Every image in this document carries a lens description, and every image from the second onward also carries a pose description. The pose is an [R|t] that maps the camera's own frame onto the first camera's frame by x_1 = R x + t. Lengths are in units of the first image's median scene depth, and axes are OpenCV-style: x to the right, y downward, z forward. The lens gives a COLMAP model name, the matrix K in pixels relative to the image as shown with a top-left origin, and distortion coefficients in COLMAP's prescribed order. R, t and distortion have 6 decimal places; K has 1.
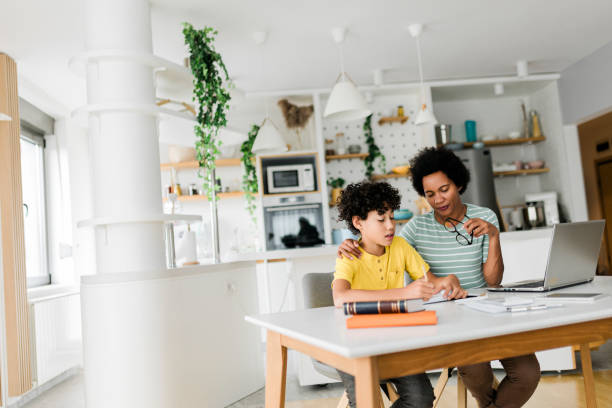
lens RADIAL K [[582.6, 0, 306.0], [0, 582.6, 204.0], [0, 0, 1]] dist [-0.005964, -0.005270]
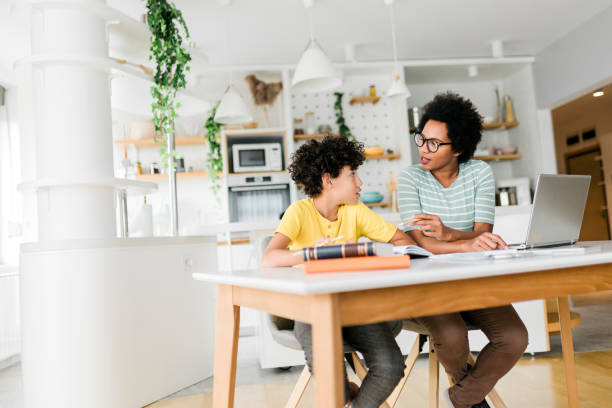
lens RADIAL K [[582.6, 0, 306.0], [0, 582.6, 204.0], [0, 0, 1]] dist [-0.005964, -0.005270]
pose [[0.998660, 0.015714, 0.049311, 0.007886], [-0.015761, 0.999876, 0.000565, 0.032007], [-0.049296, -0.001342, 0.998783, 0.042522]]
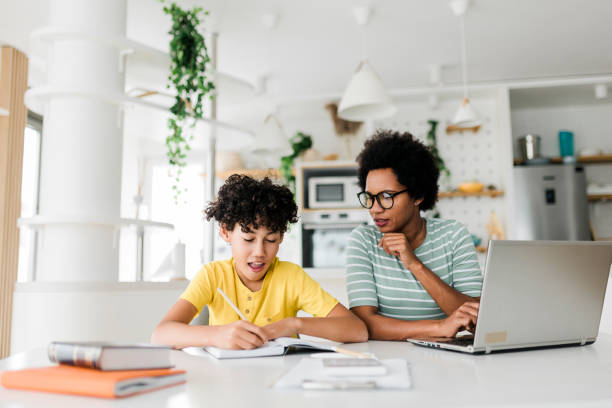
lens RADIAL K [[582.6, 0, 306.0], [0, 582.6, 204.0], [0, 0, 1]] dist [-0.005964, -0.005270]
pose [[0.971949, 0.037901, -0.232119, 0.140661], [-0.048759, 0.997960, -0.041216, 0.012212], [0.230083, 0.051378, 0.971814, 0.145597]]
